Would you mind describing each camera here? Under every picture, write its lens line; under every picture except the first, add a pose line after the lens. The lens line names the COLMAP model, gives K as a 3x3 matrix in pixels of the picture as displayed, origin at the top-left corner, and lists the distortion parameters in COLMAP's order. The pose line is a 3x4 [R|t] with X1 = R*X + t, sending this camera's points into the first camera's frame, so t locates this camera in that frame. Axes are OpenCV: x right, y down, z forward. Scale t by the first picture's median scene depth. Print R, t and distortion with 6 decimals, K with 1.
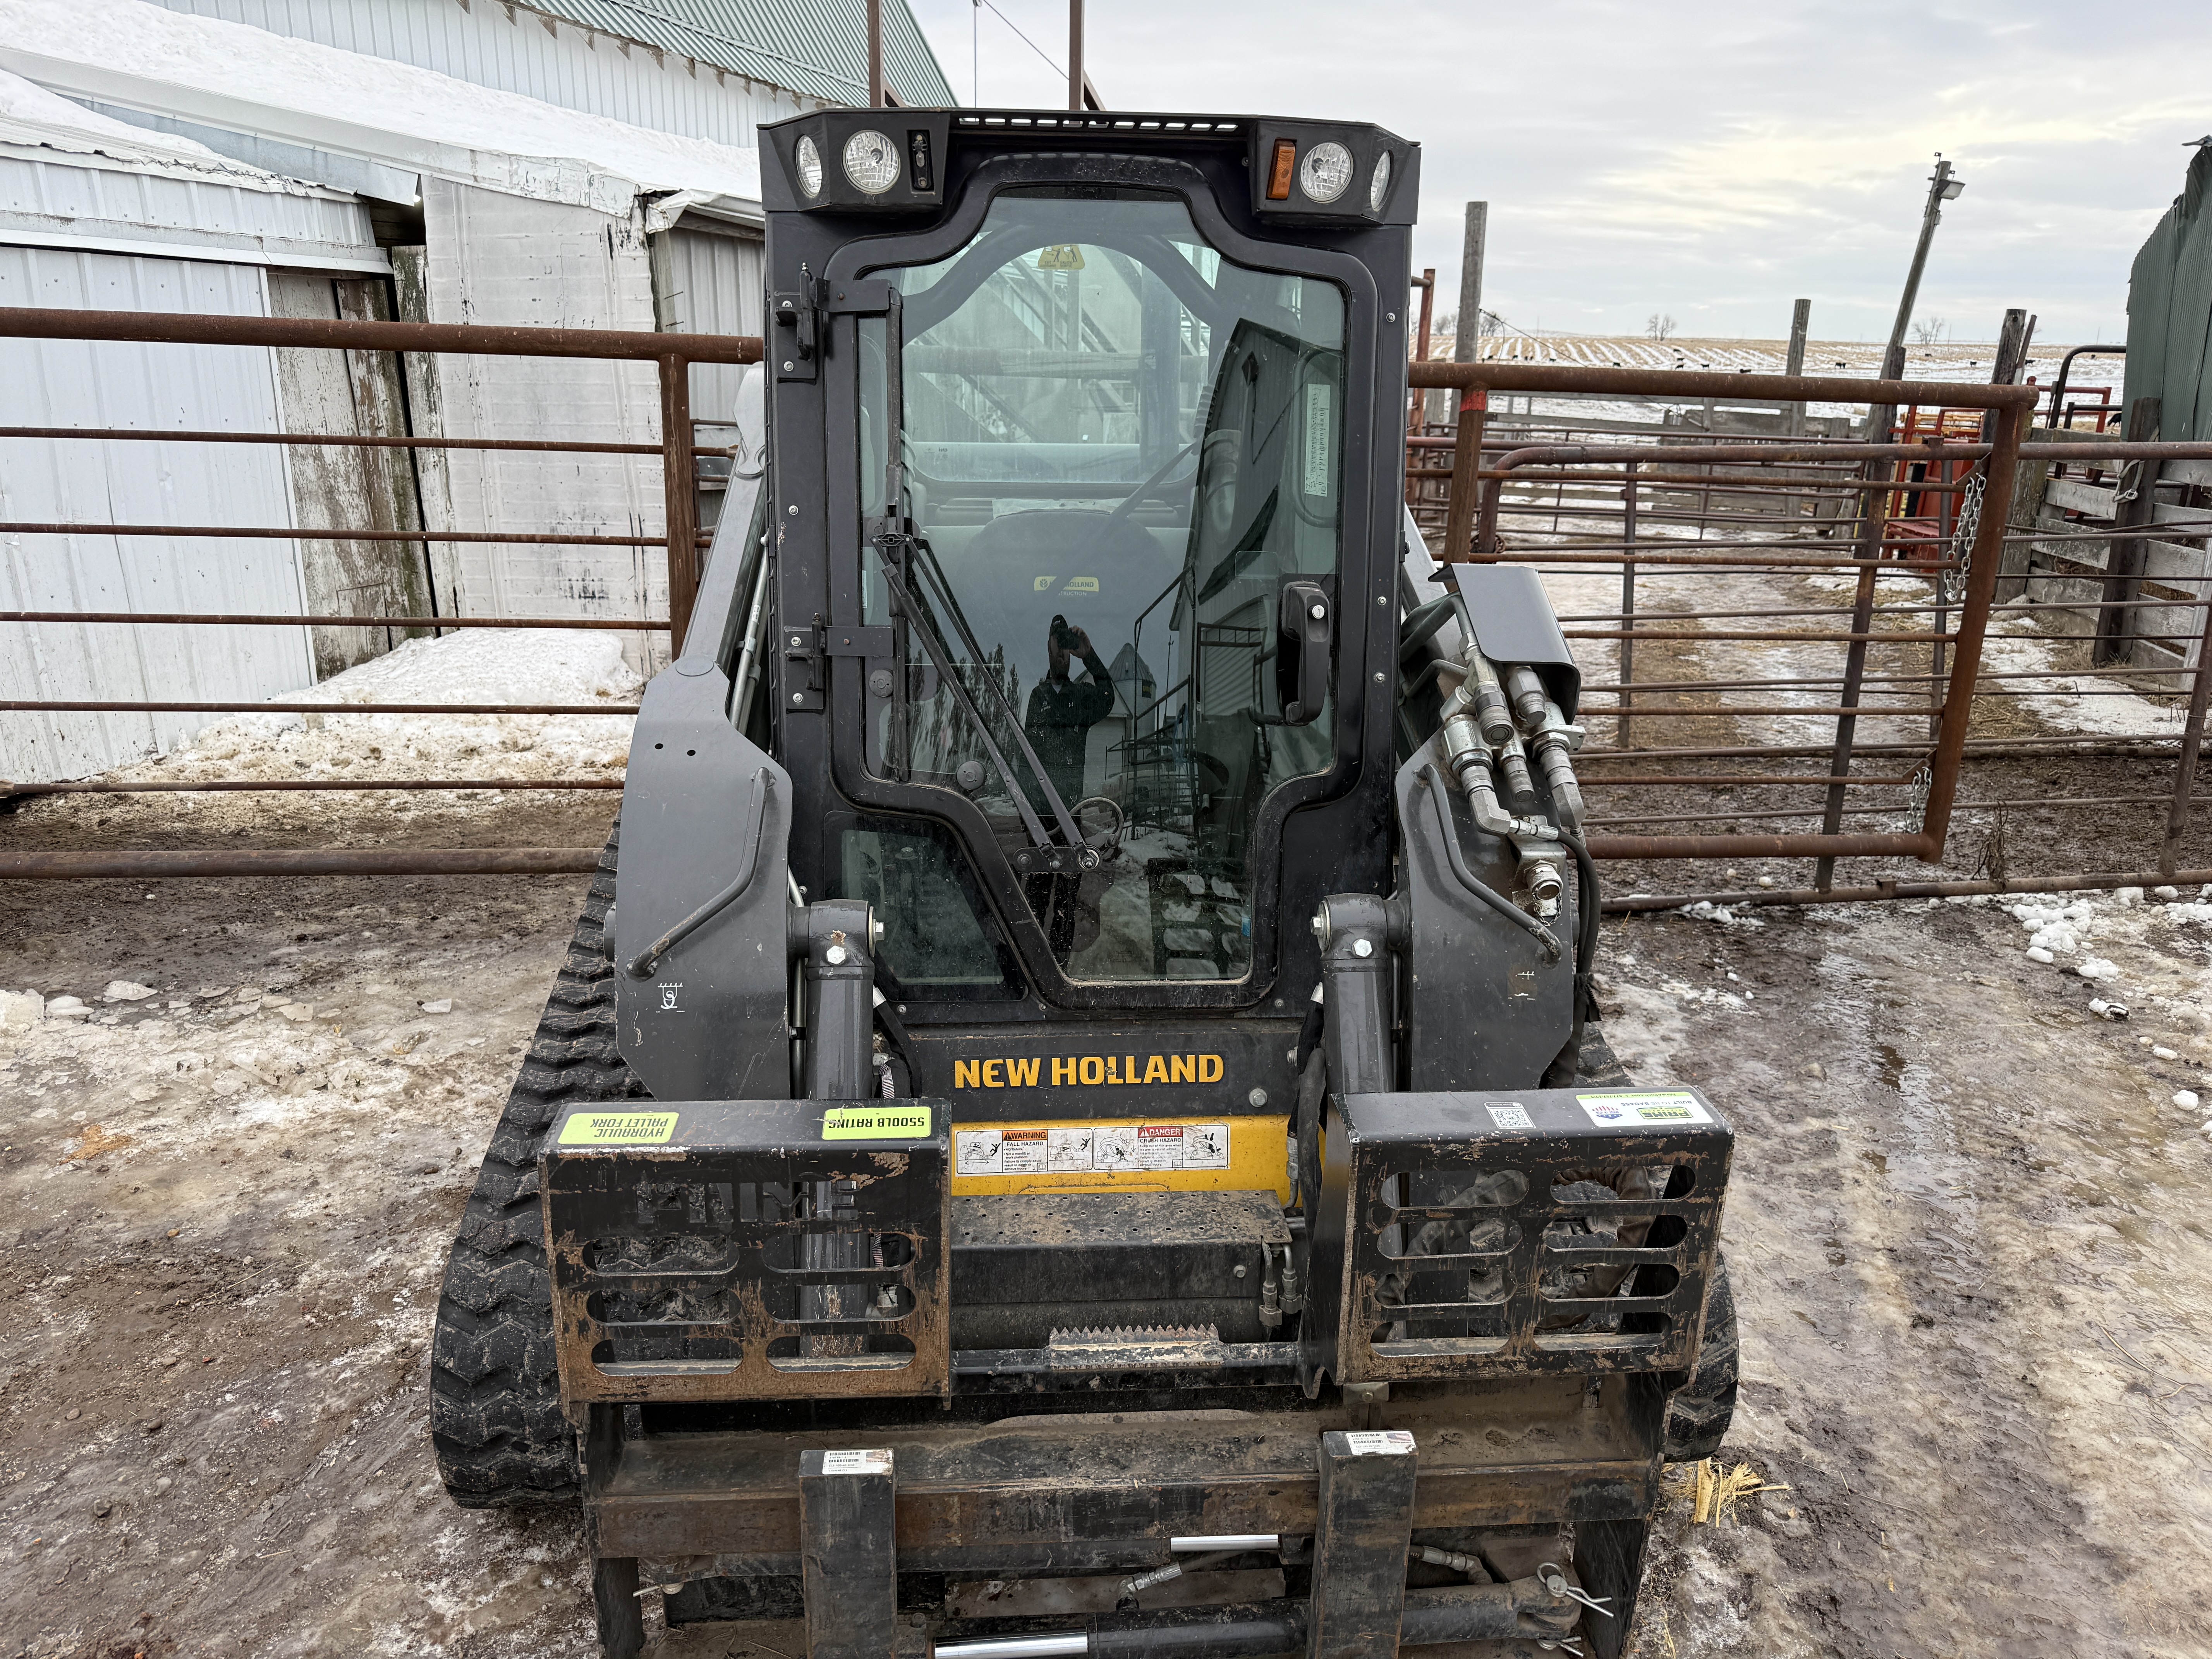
lens RADIAL K [[1537.1, 0, 1099.7], [0, 1537.1, 793.4], [0, 0, 1]] dist [0.046777, -0.064155]
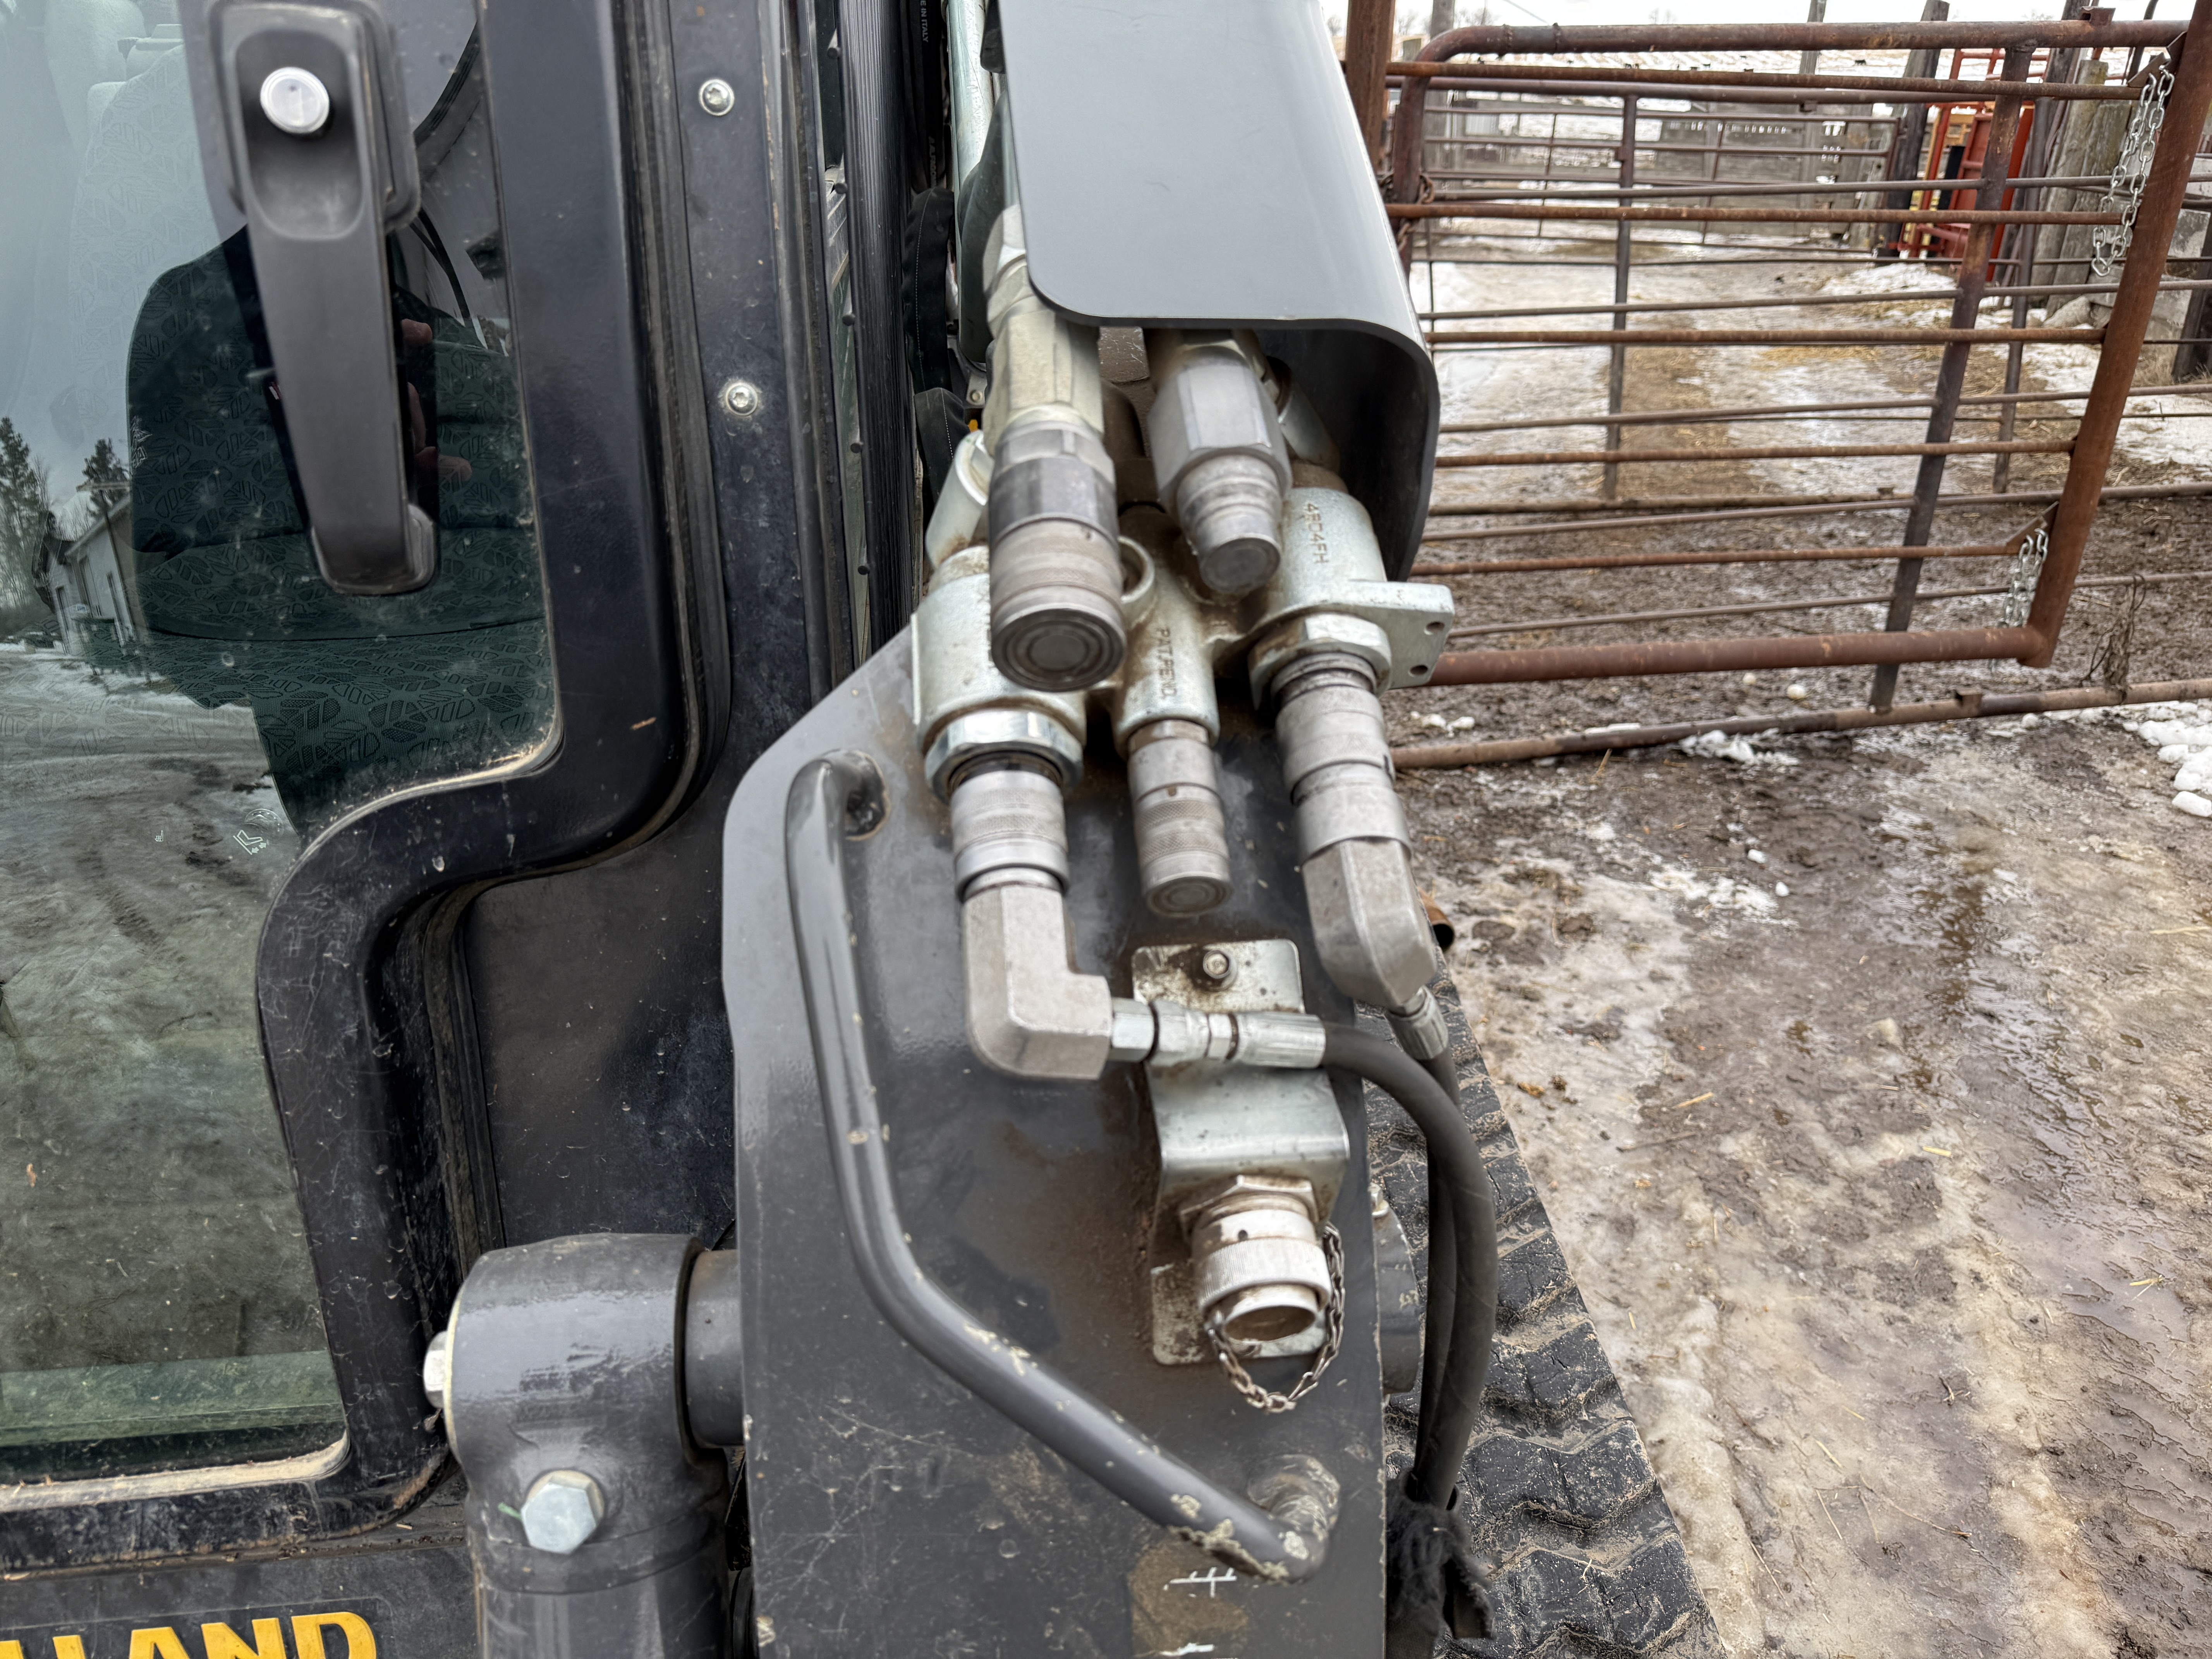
lens RADIAL K [[1651.1, 0, 1106.0], [0, 1651.1, 829.5], [0, 0, 1]] dist [0.047878, -0.047124]
pose [[0.999113, -0.024404, 0.034328, 0.093870], [0.018282, 0.985528, 0.168523, -0.019329], [-0.037944, -0.167746, 0.985100, 0.277310]]
